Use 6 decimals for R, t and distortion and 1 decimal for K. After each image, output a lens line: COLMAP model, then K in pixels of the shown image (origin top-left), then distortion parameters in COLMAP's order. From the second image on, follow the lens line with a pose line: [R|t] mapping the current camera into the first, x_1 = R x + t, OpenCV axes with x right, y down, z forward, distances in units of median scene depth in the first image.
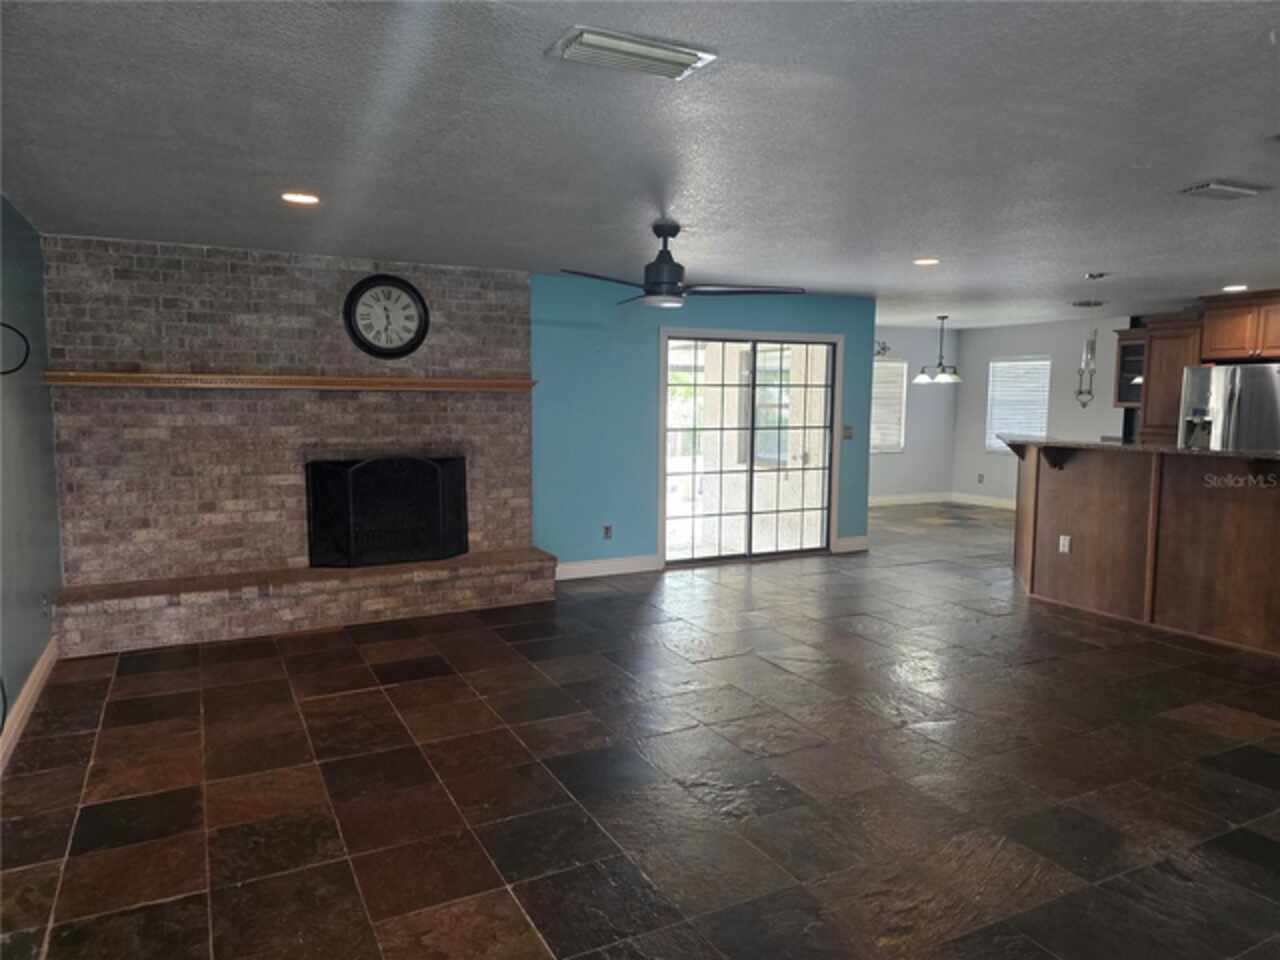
lens RADIAL K [[855.9, 0, 643.5], [0, 855.9, 483.6], [0, 0, 1]] dist [0.072109, -0.068575]
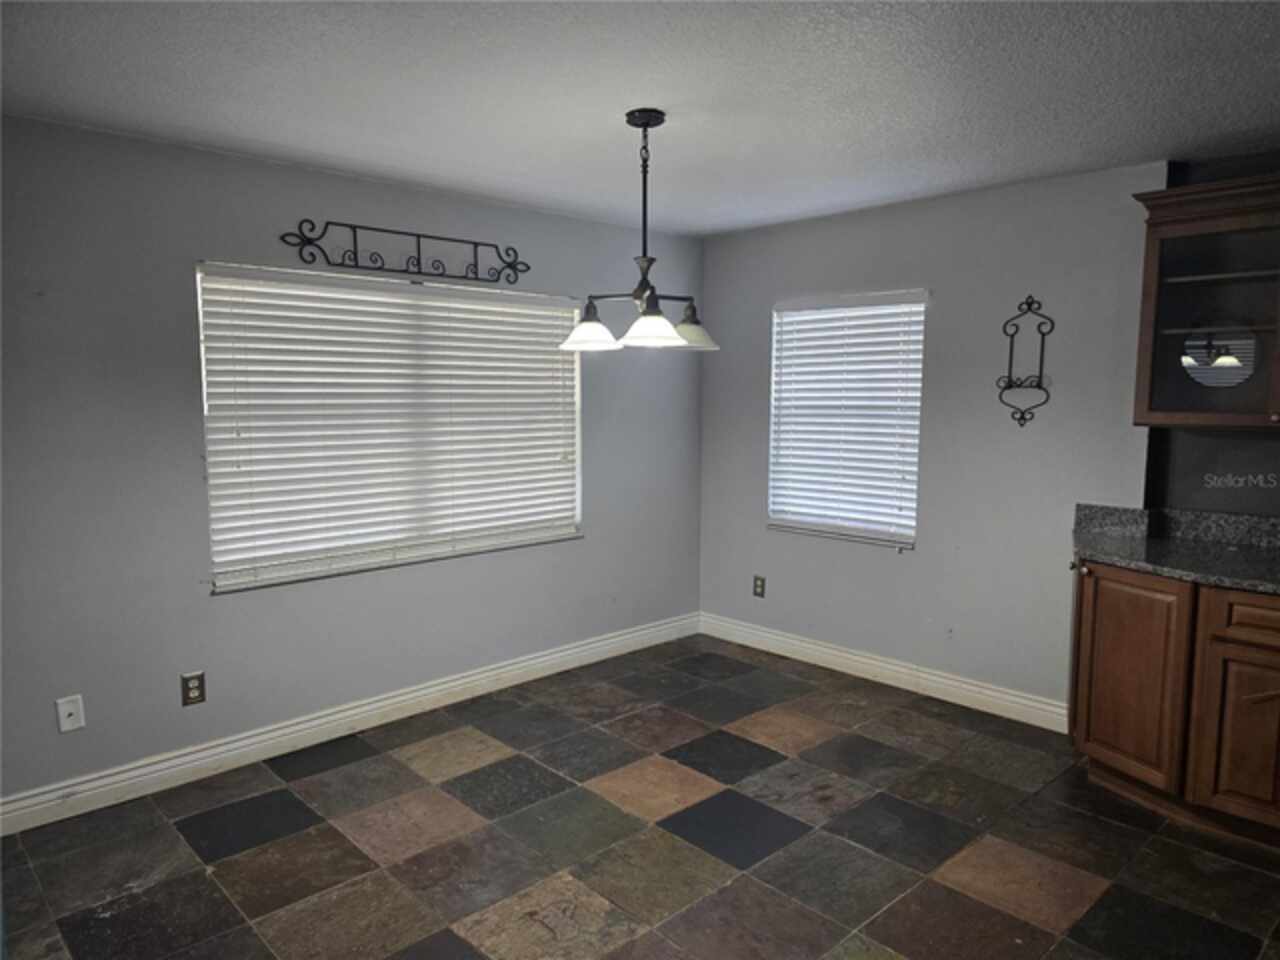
lens RADIAL K [[855.9, 0, 644.0], [0, 855.9, 495.3], [0, 0, 1]] dist [0.072109, -0.068575]
pose [[0.960974, -0.040662, 0.273632, 0.434530], [0.035062, 0.999064, 0.025326, -0.125488], [-0.274406, -0.014744, 0.961501, 1.197921]]
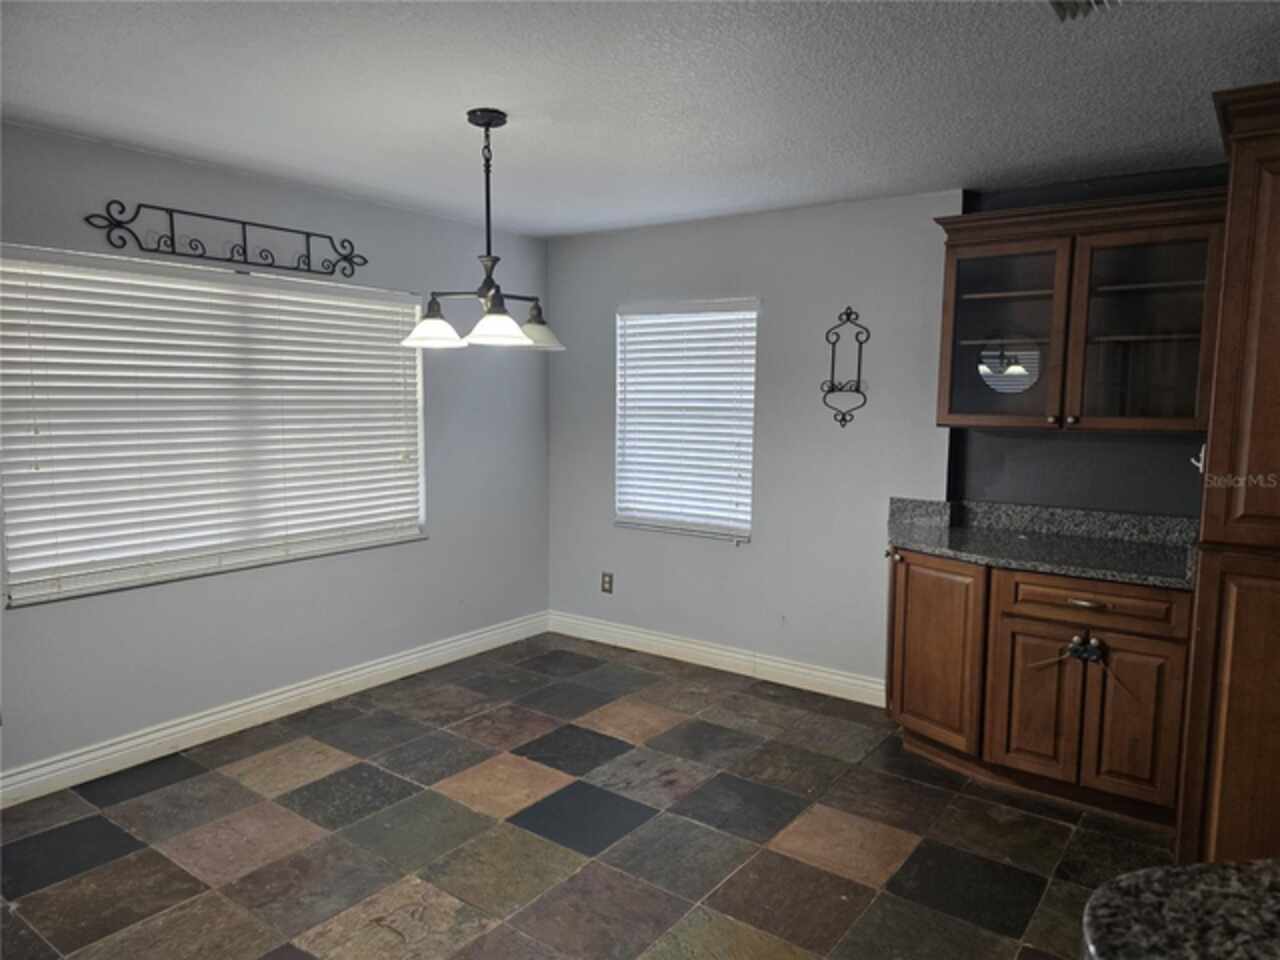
lens RADIAL K [[855.9, 0, 646.8], [0, 855.9, 493.8], [0, 0, 1]] dist [0.072109, -0.068575]
pose [[0.895349, -0.050538, 0.442489, 0.430457], [0.041460, 0.998685, 0.030172, -0.124093], [-0.443432, -0.008669, 0.896266, 1.188154]]
